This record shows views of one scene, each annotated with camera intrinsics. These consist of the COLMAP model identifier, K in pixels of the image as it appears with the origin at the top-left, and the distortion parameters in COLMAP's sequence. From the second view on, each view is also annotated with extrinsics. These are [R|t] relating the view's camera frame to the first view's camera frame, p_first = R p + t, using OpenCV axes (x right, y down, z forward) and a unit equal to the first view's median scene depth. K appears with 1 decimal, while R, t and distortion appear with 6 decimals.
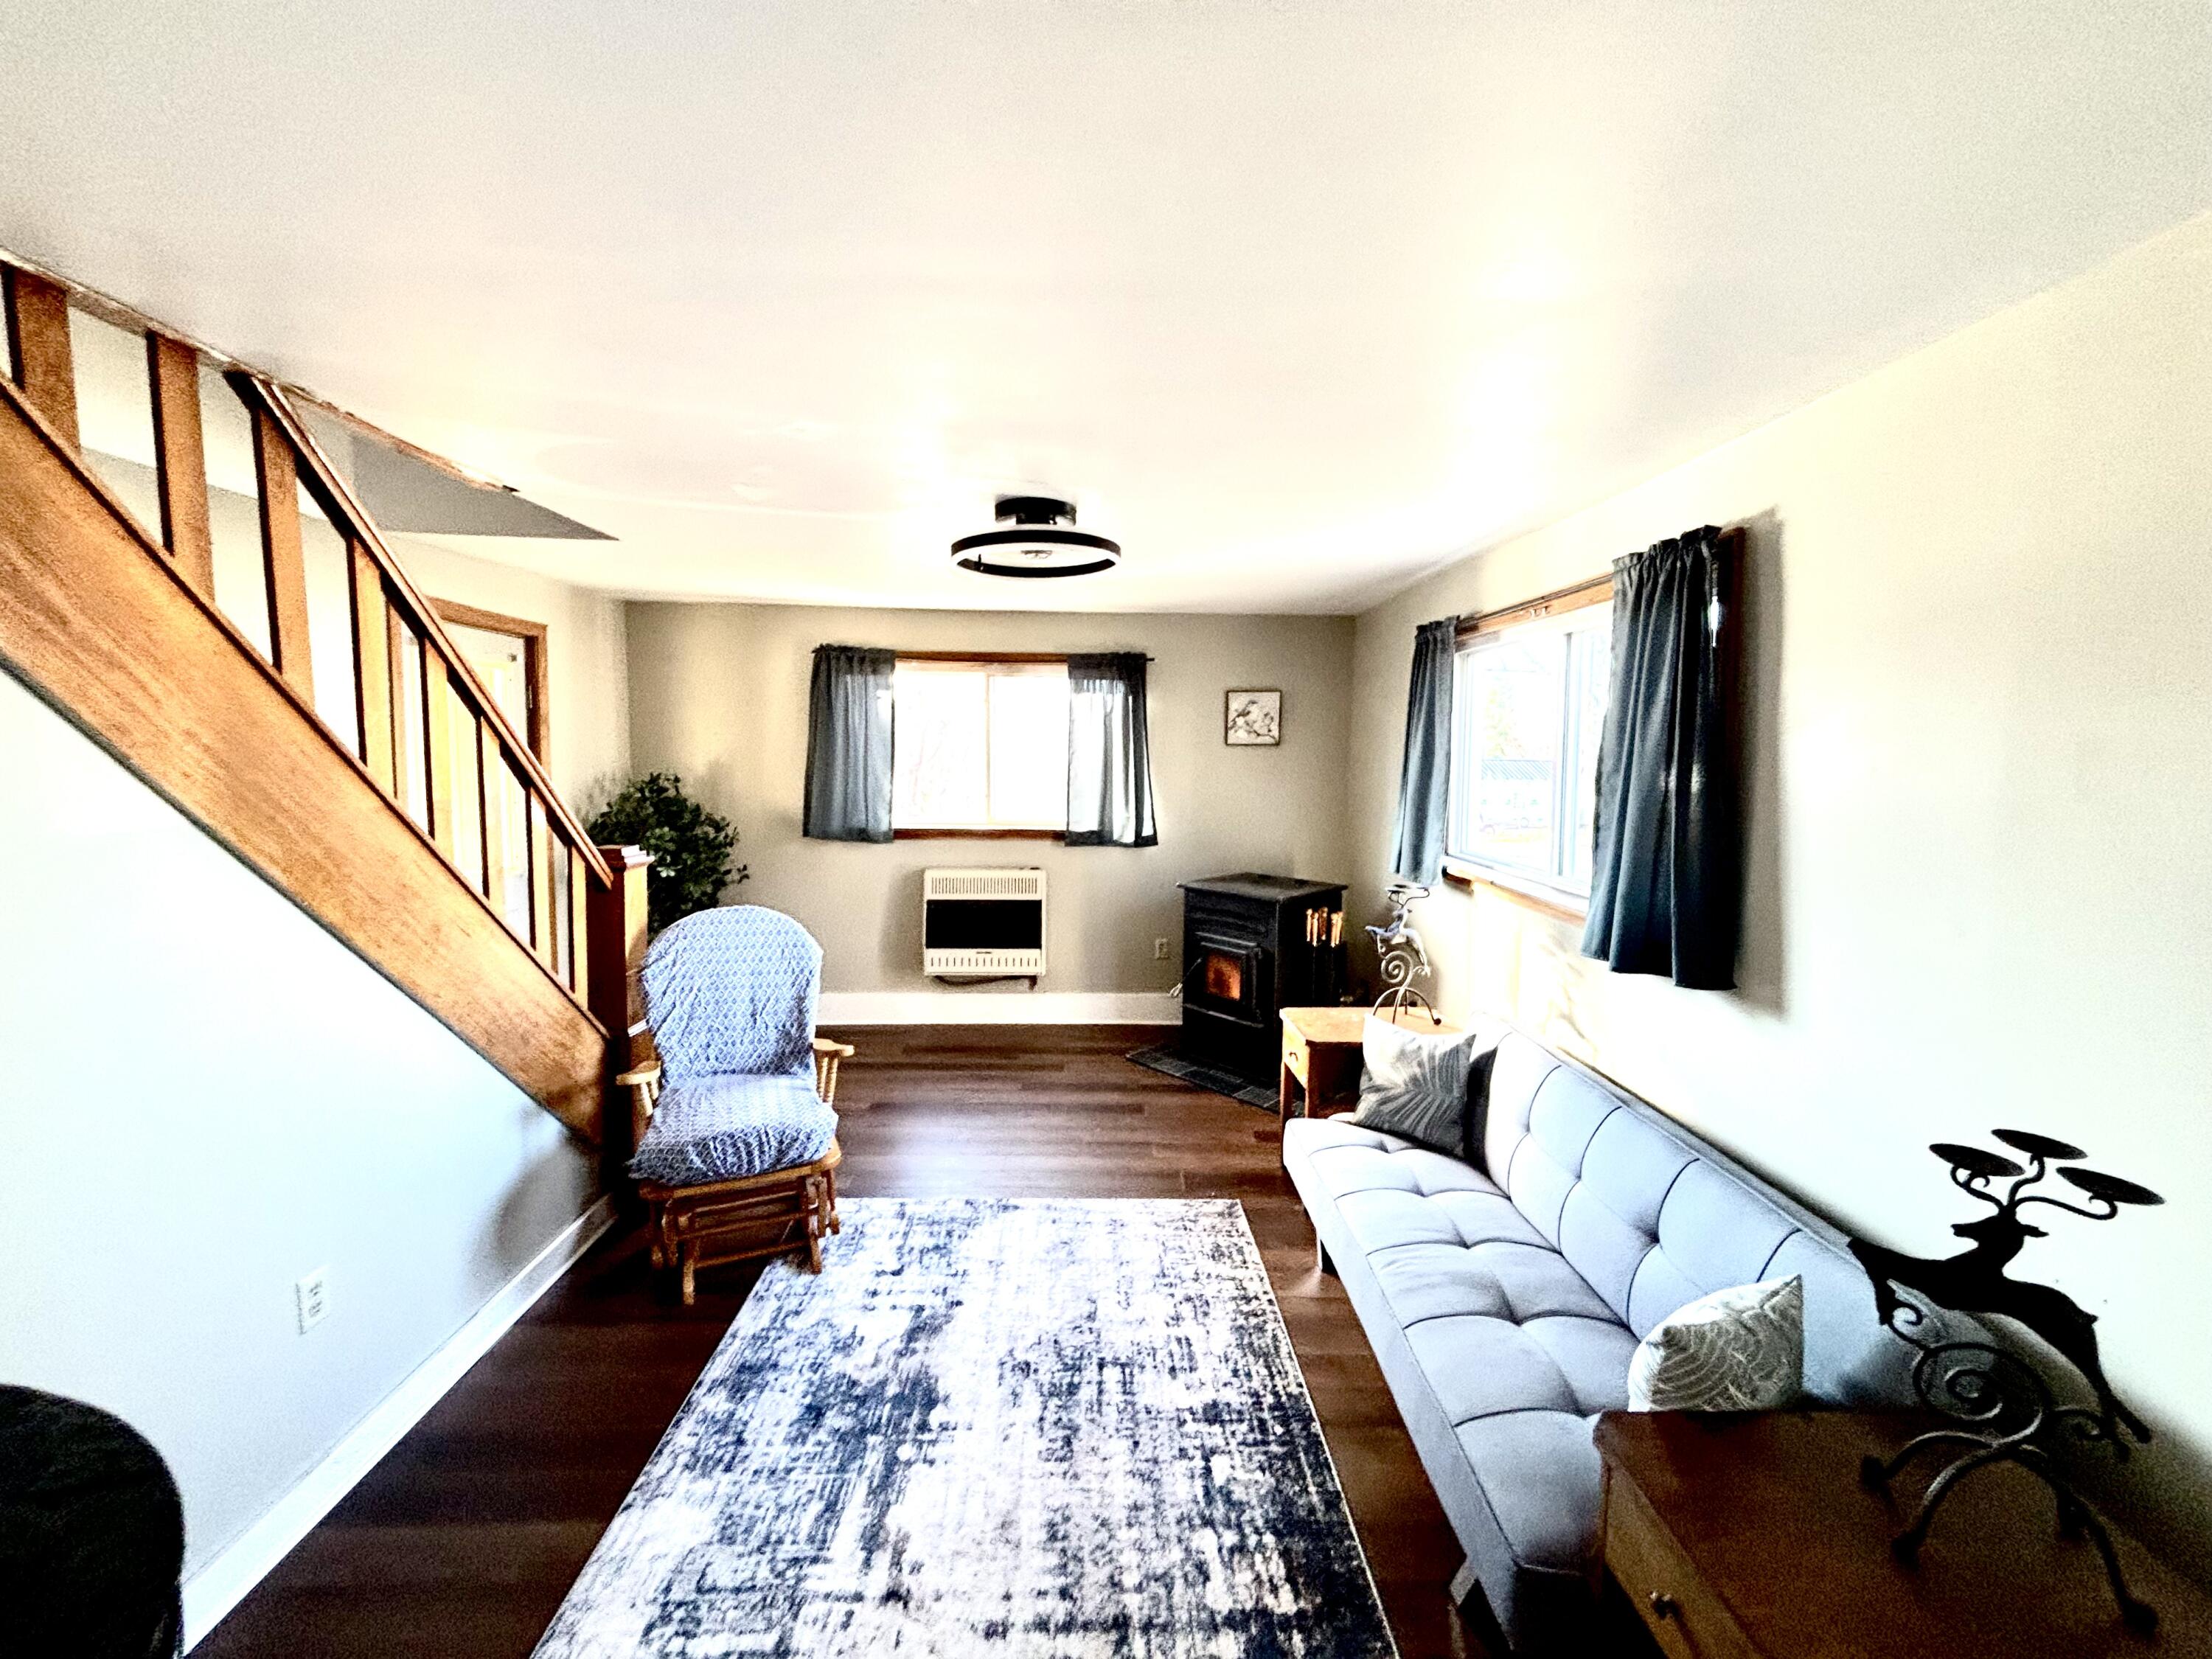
lens RADIAL K [[882.6, 0, 1106.0], [0, 882.6, 829.5], [0, 0, 1]] dist [-0.008650, 0.000156]
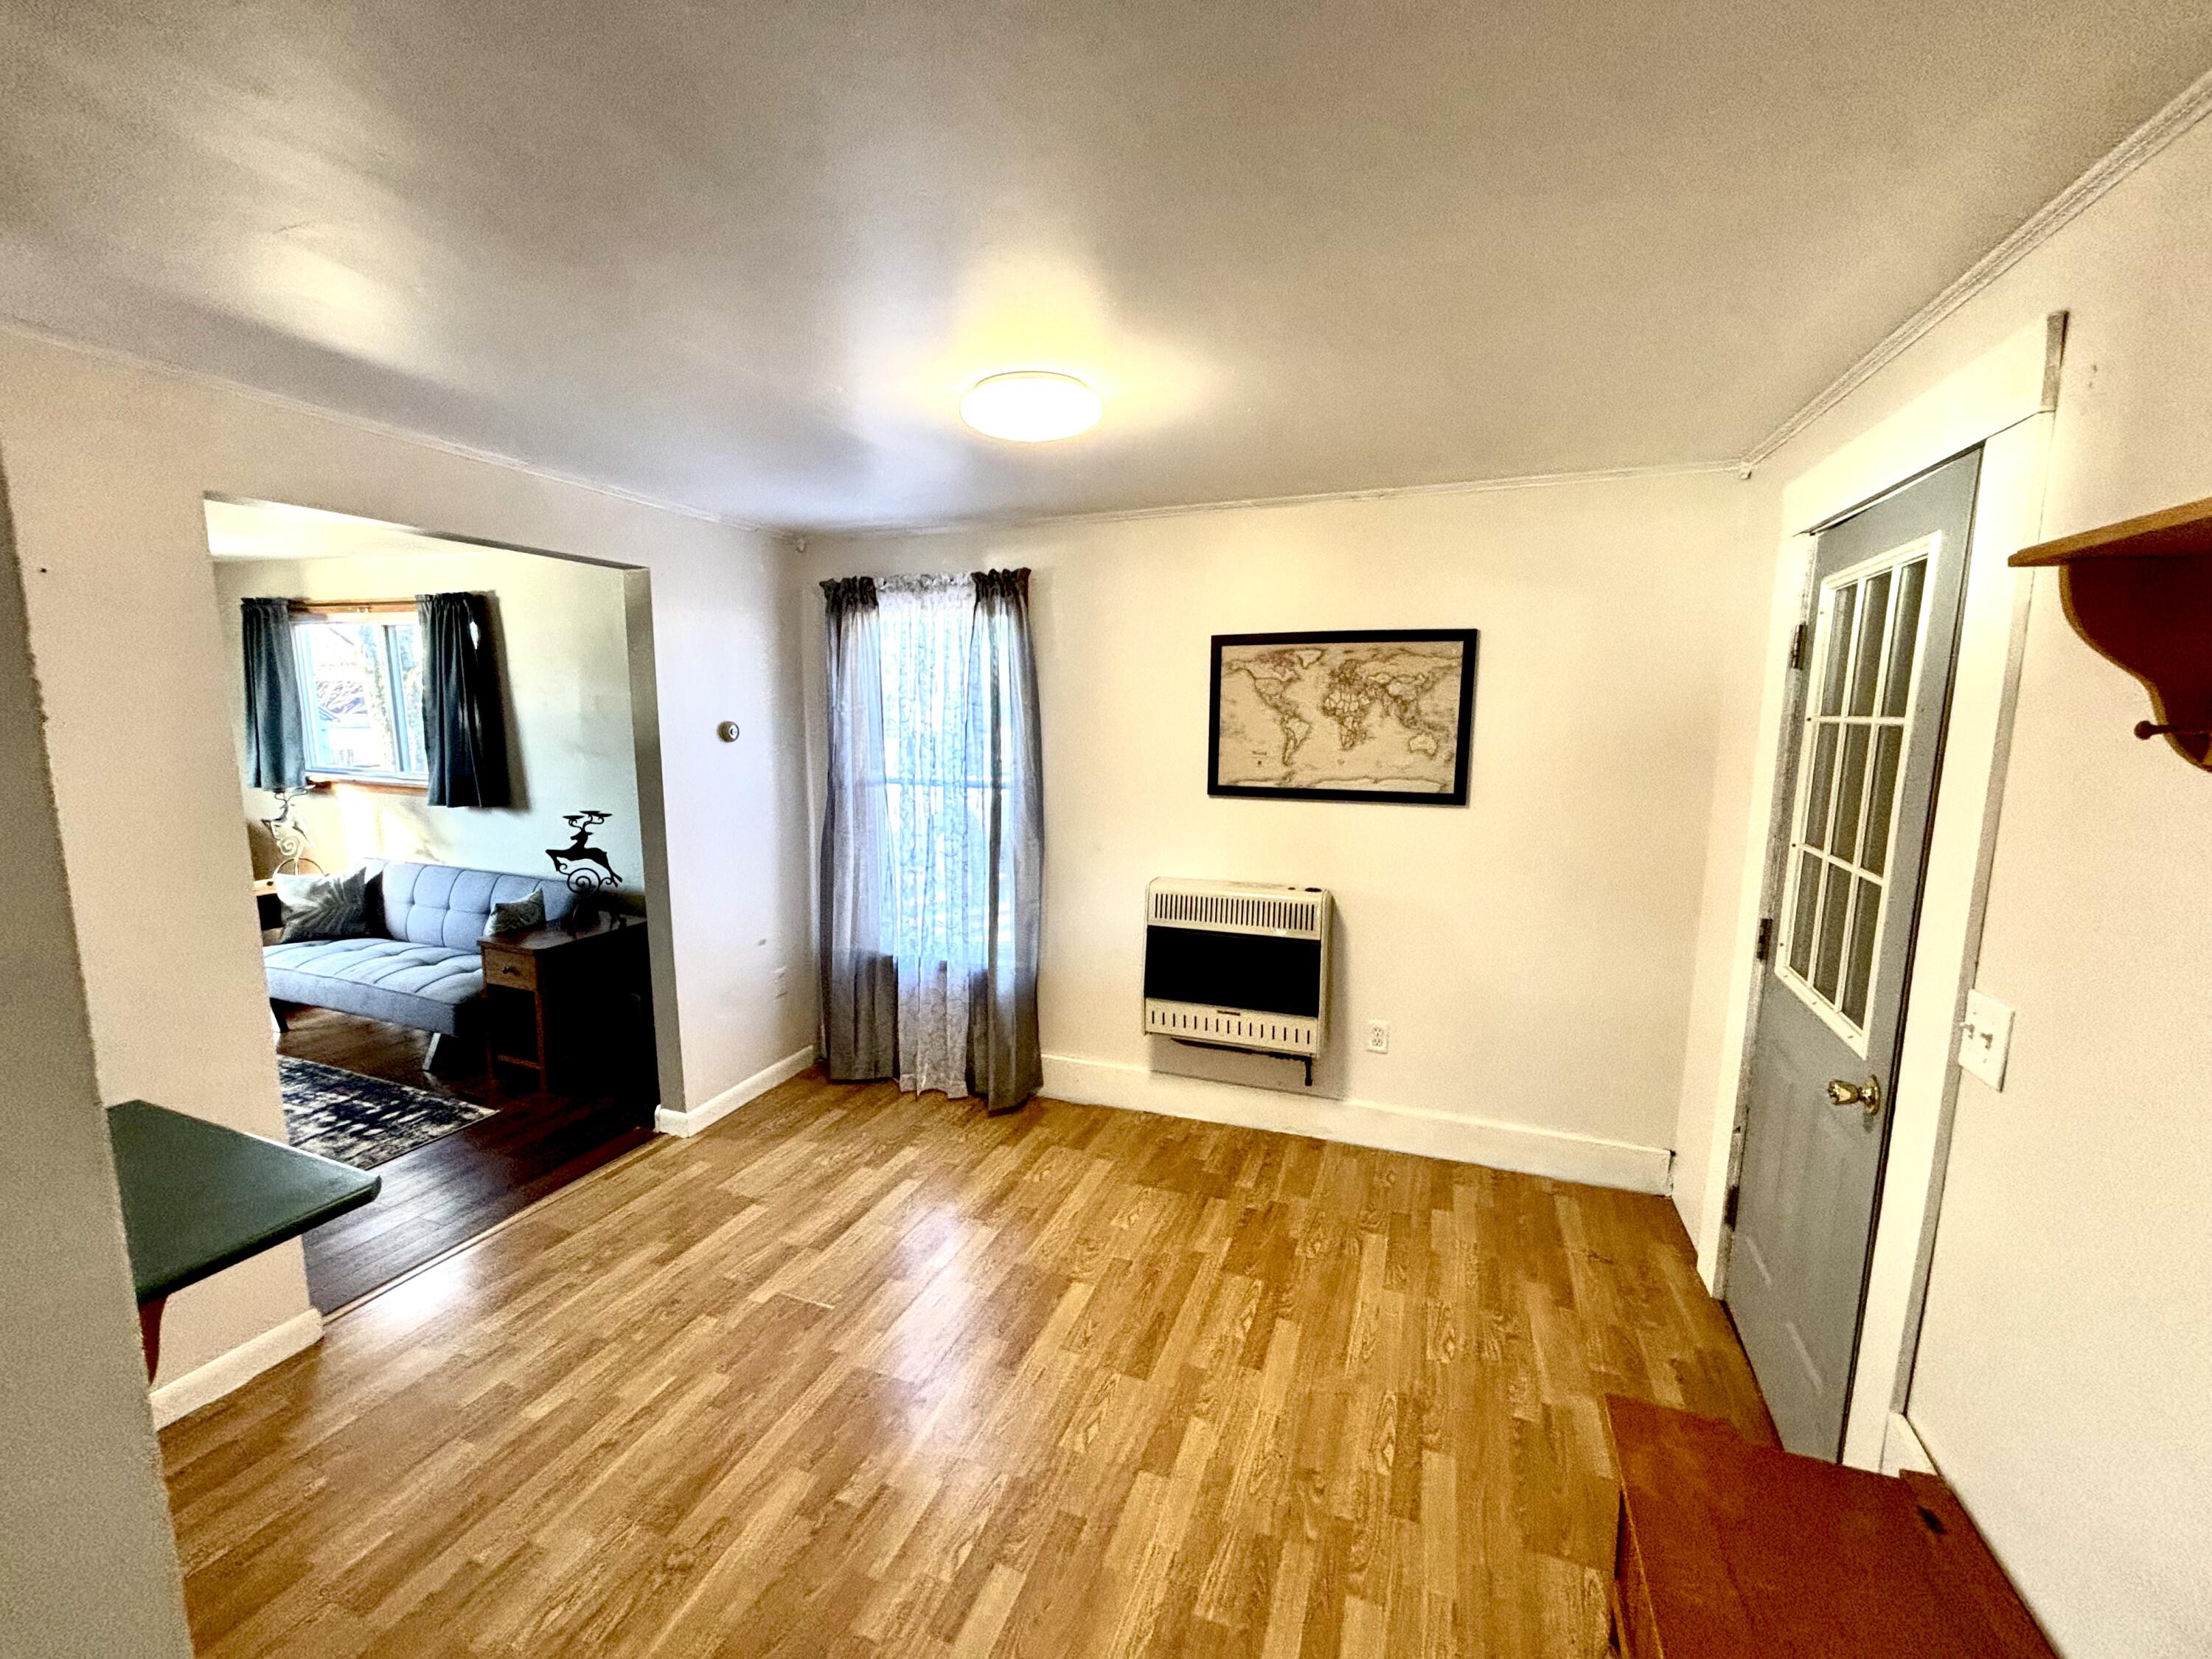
lens RADIAL K [[882.6, 0, 1106.0], [0, 882.6, 829.5], [0, 0, 1]] dist [-0.008650, 0.000156]
pose [[0.354720, -0.131782, 0.925639, -0.807190], [0.067927, 0.991033, 0.115061, 0.085901], [-0.932502, 0.022062, 0.360491, -1.198700]]
